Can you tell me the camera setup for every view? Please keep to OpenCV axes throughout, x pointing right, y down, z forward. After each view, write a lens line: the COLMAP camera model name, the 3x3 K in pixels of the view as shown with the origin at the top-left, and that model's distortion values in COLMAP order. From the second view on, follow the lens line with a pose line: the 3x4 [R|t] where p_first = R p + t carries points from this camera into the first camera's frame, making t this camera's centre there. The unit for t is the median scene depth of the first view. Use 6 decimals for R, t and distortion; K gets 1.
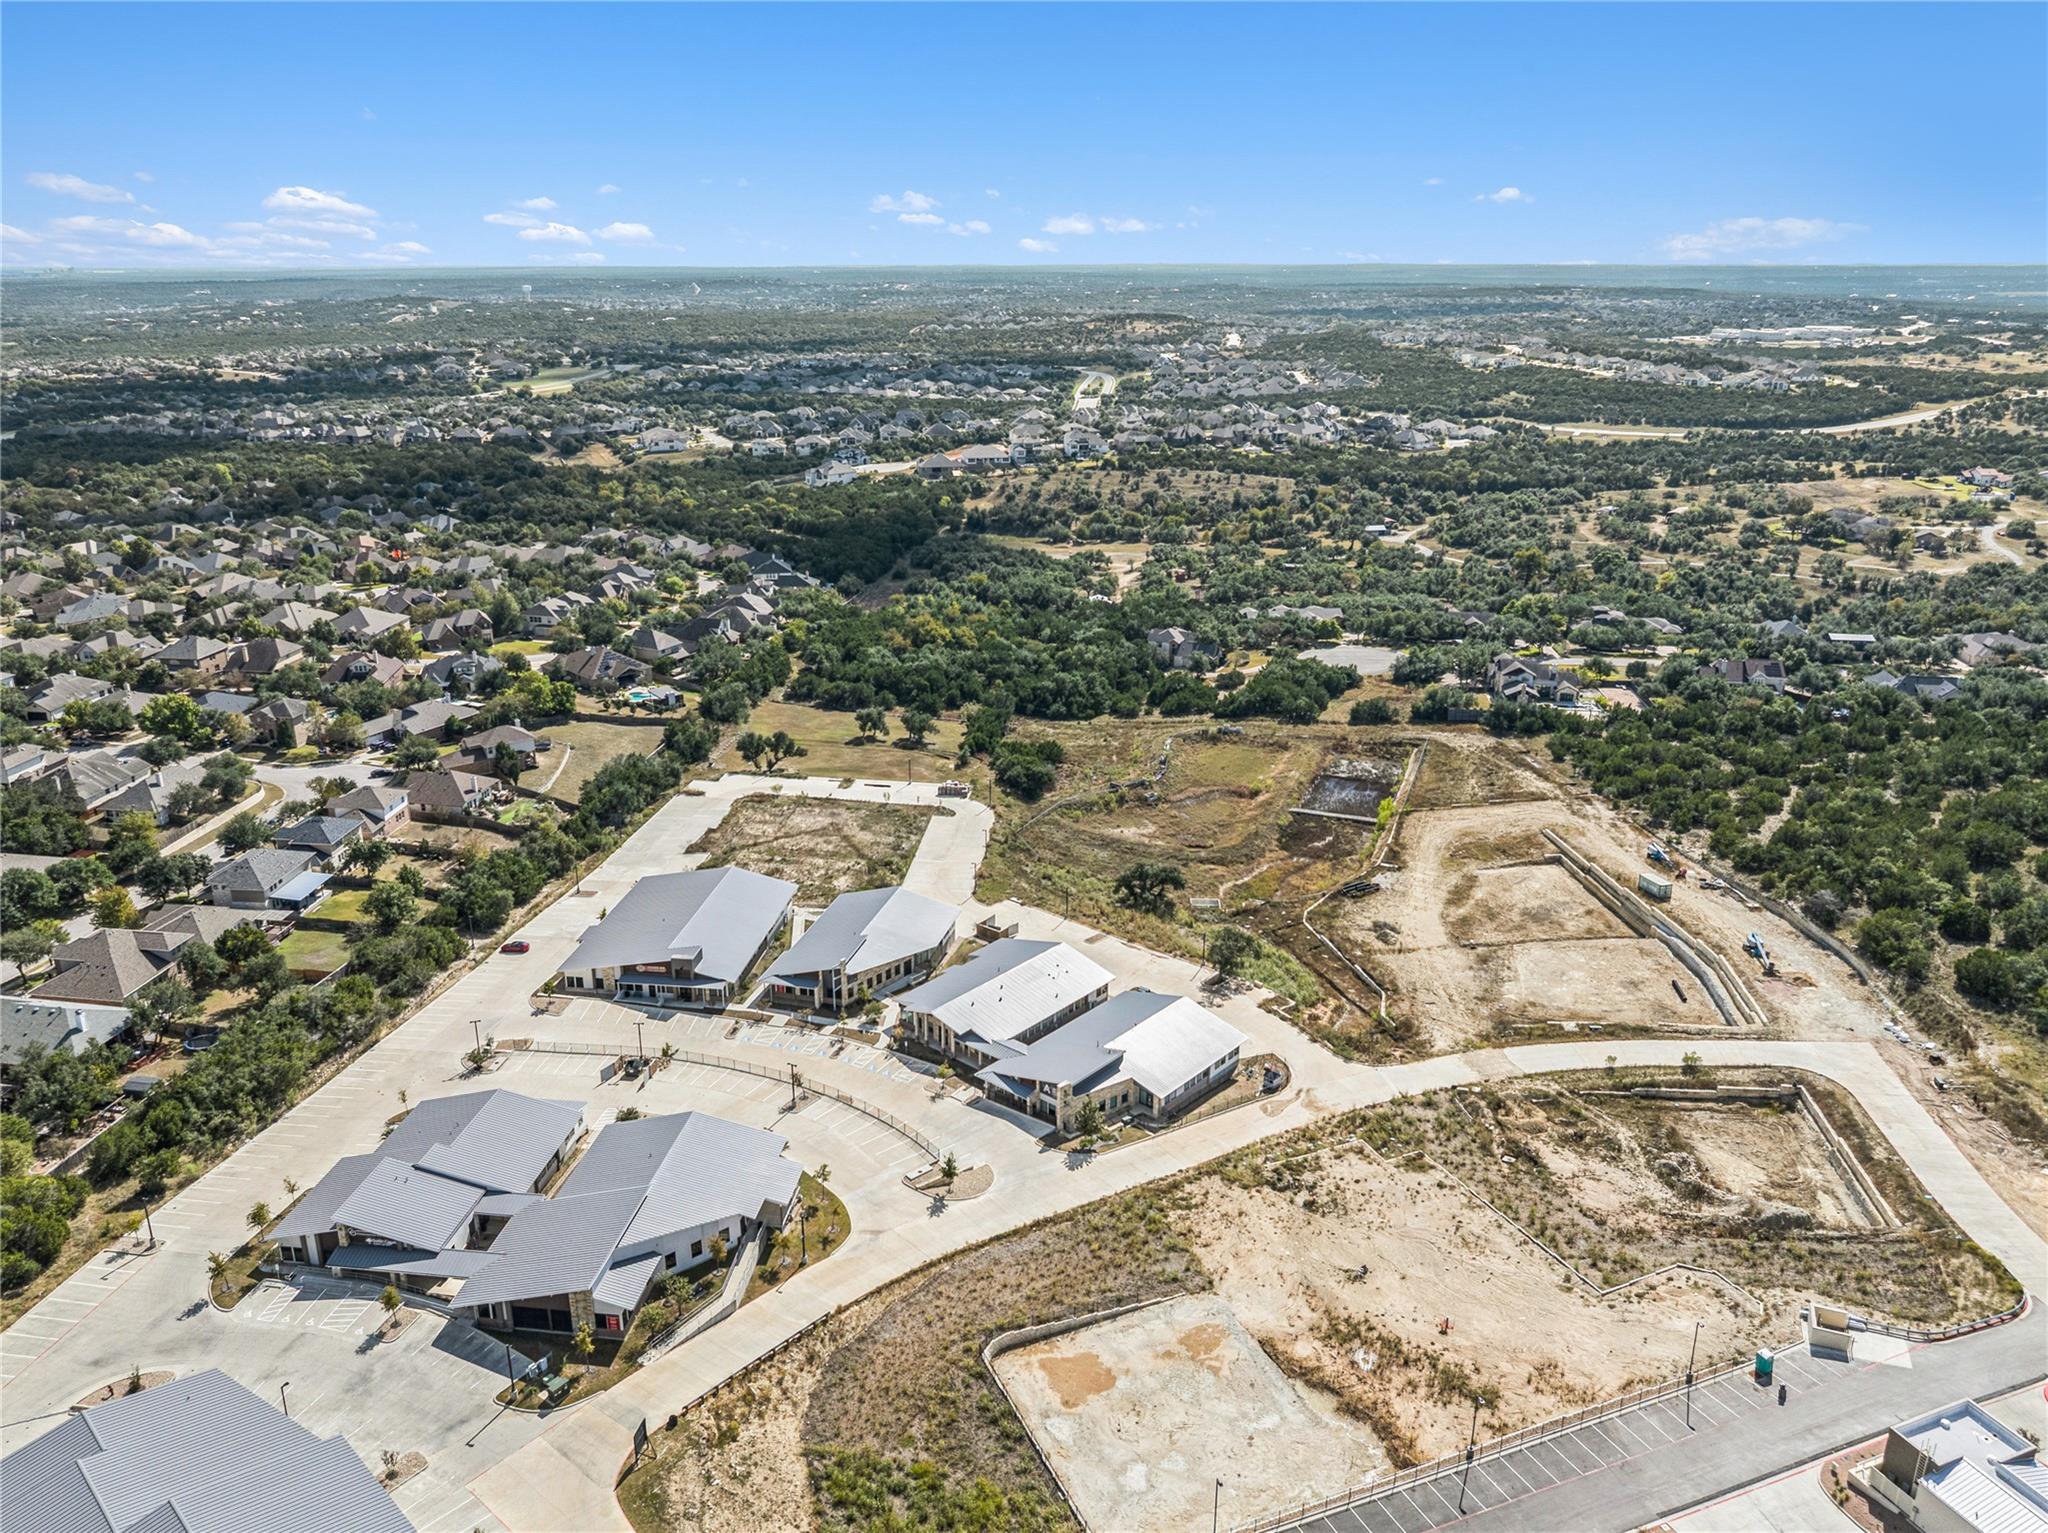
lens RADIAL K [[1495.3, 0, 1038.9], [0, 1495.3, 761.7], [0, 0, 1]] dist [-0.007241, -0.002014]
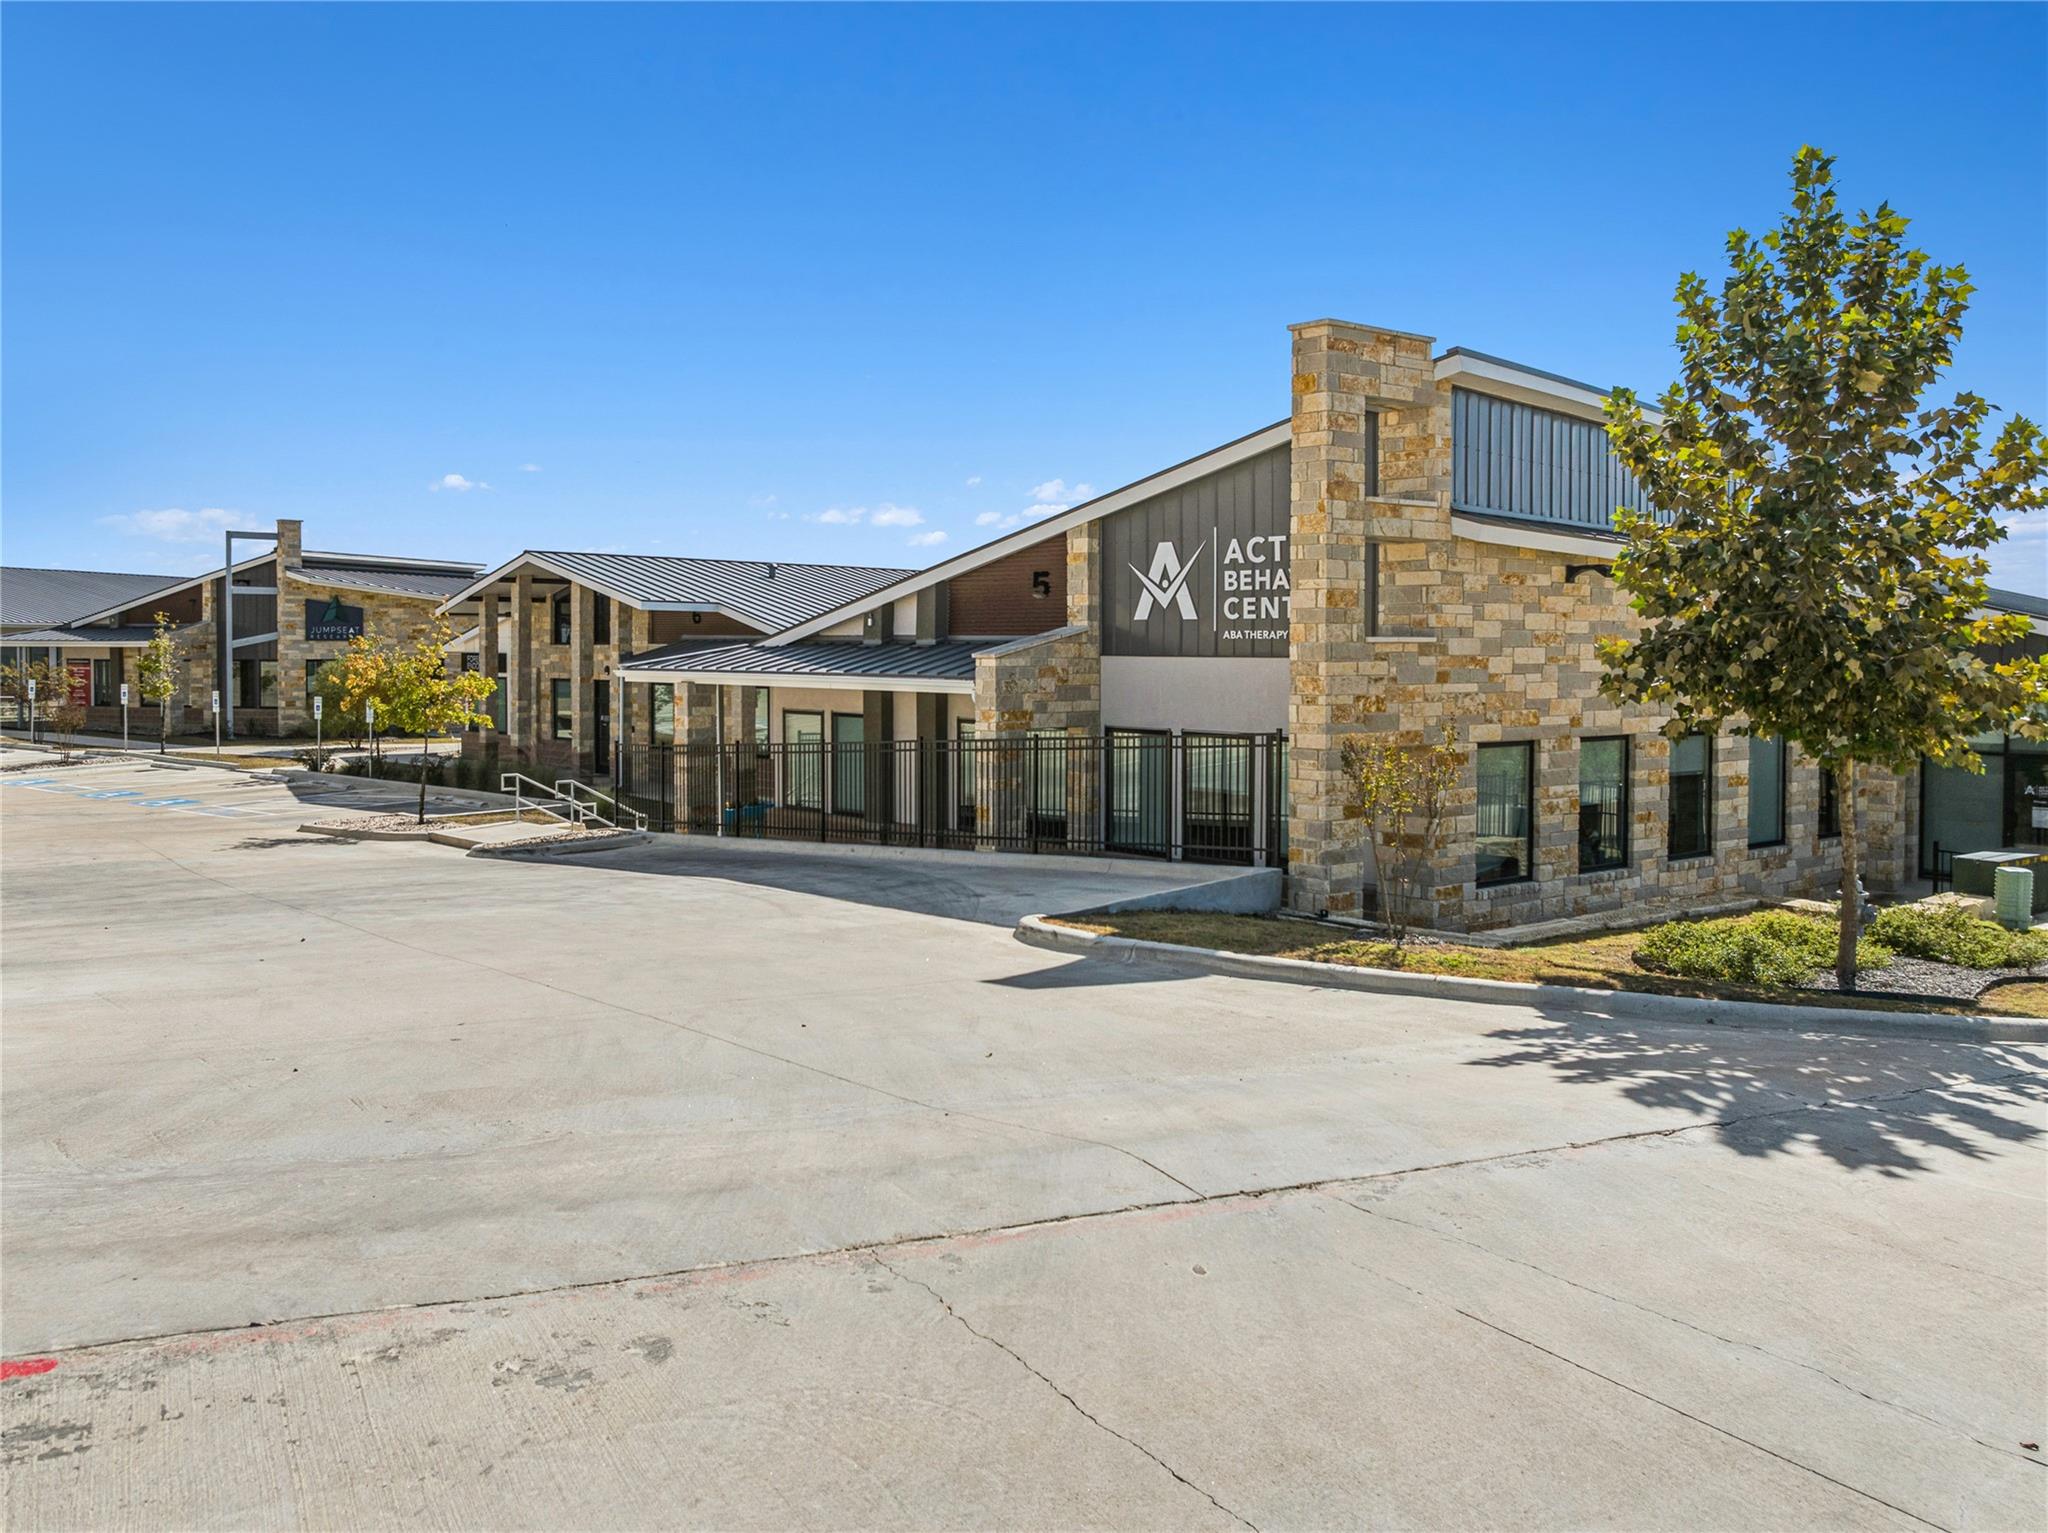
lens RADIAL K [[1513.7, 0, 1026.1], [0, 1513.7, 680.2], [0, 0, 1]] dist [-0.048861, -0.002360]
pose [[0.997531, -0.001902, -0.070208, 0.002800], [-0.019367, 0.953428, -0.300999, 0.231383], [0.067511, 0.301616, 0.951036, 0.808690]]
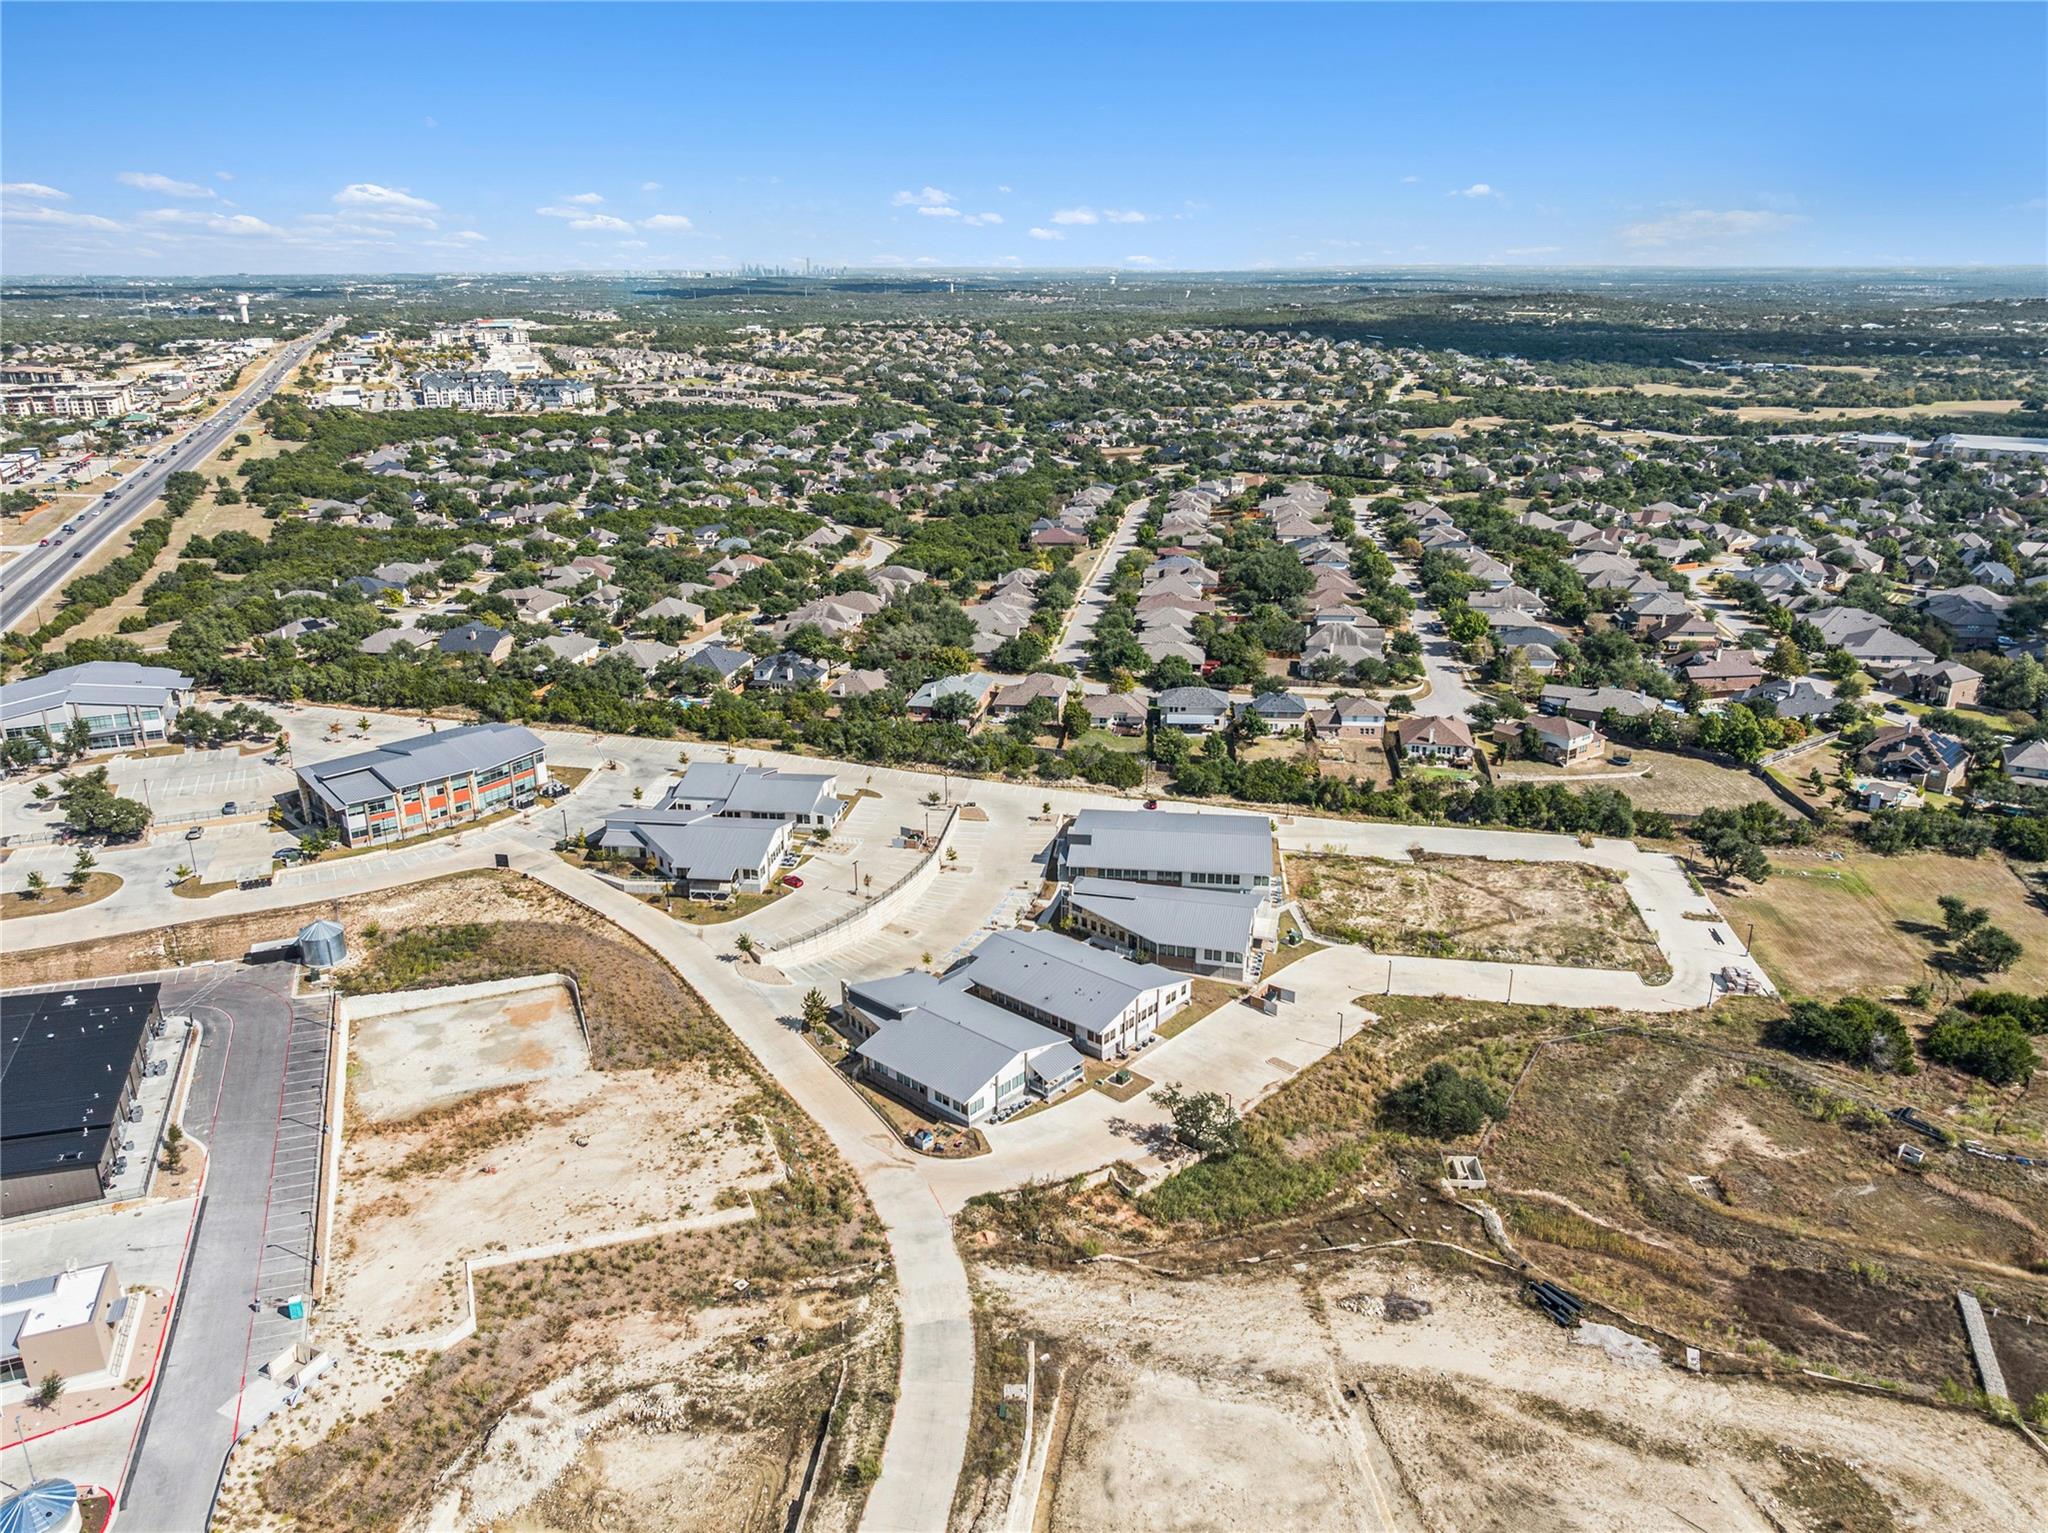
lens RADIAL K [[1459.6, 0, 1033.2], [0, 1459.6, 785.5], [0, 0, 1]] dist [-0.011294, -0.002733]
pose [[-0.014463, 0.341057, -0.939931, 0.890645], [-0.317934, 0.889675, 0.327713, -0.289347], [0.948002, 0.303576, 0.095566, 0.866230]]
